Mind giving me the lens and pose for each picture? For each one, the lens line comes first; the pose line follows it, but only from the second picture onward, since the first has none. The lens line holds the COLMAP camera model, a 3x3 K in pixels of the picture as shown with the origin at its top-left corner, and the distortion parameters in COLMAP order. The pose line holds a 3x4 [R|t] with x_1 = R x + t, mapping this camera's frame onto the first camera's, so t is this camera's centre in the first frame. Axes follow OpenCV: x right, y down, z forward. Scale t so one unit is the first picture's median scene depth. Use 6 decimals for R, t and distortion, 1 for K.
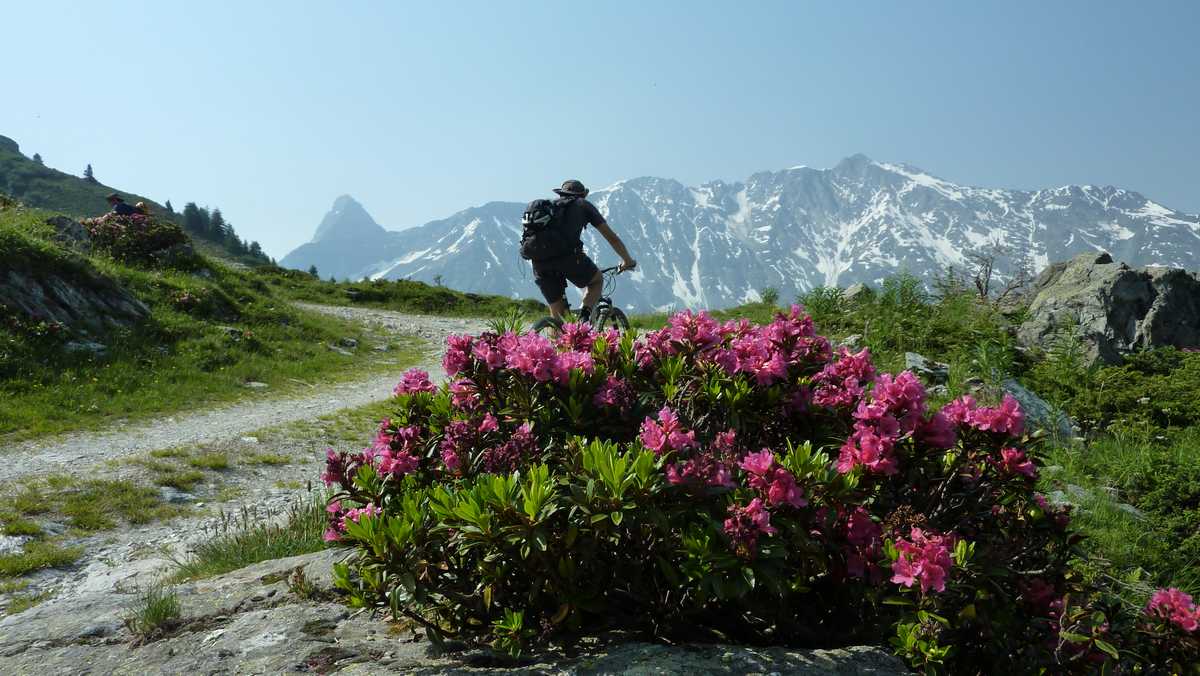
lens RADIAL K [[852.6, 0, 596.6], [0, 852.6, 335.9], [0, 0, 1]] dist [-0.012893, -0.011386]
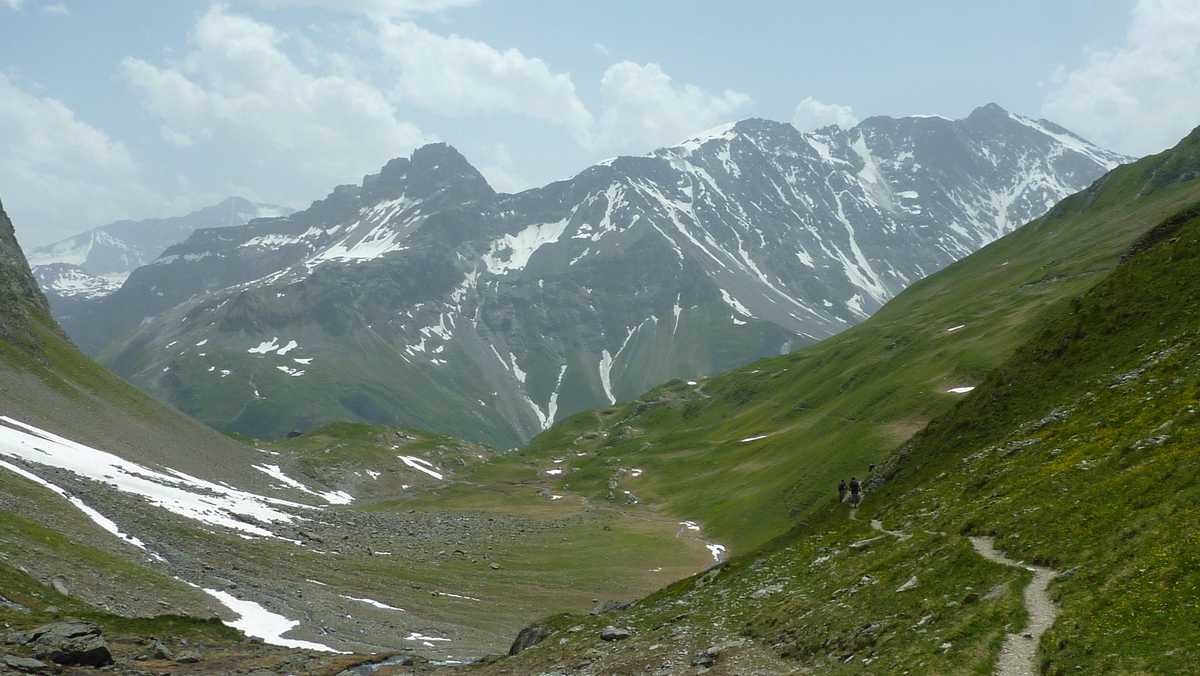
lens RADIAL K [[1206.6, 0, 602.8], [0, 1206.6, 338.2], [0, 0, 1]] dist [-0.045630, 0.000000]
pose [[0.970727, 0.000679, 0.240185, -0.395050], [-0.021878, 0.996089, 0.085609, -0.082566], [-0.239188, -0.088358, 0.966945, -0.093067]]
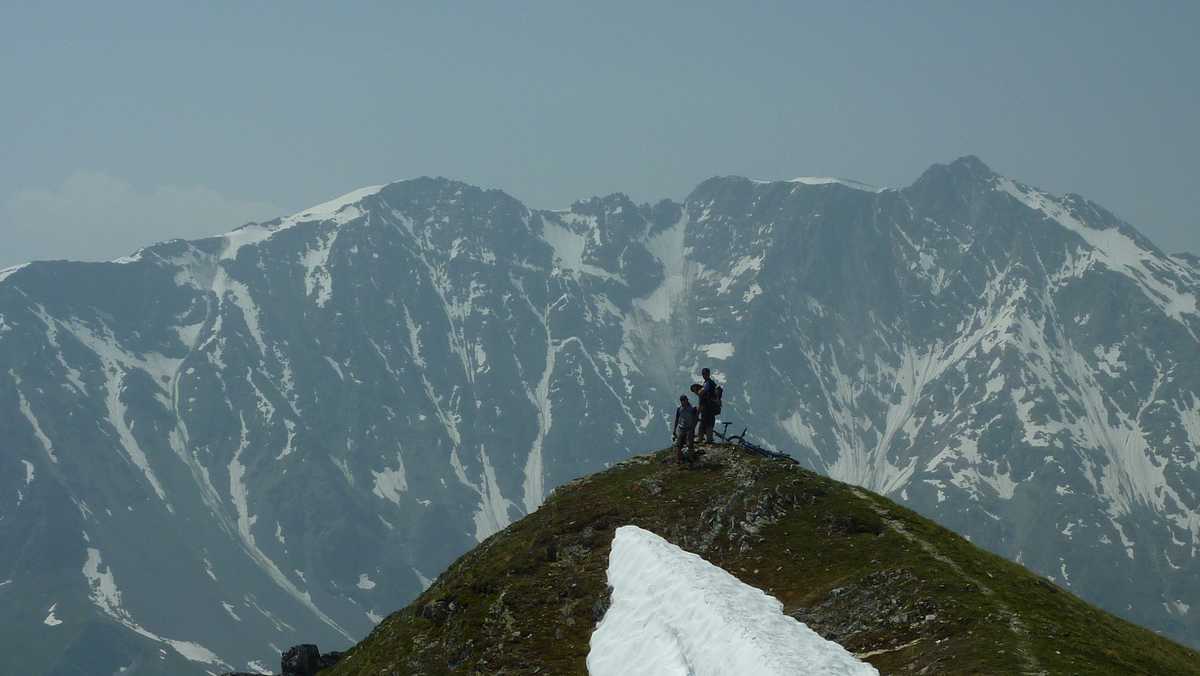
lens RADIAL K [[2816.7, 0, 600.5], [0, 2816.7, 341.8], [0, 0, 1]] dist [0.061767, 0.000000]
pose [[0.991269, 0.060498, 0.117160, -0.013740], [-0.062981, 0.997859, 0.017606, -0.155224], [-0.115844, -0.024832, 0.992957, -0.323816]]
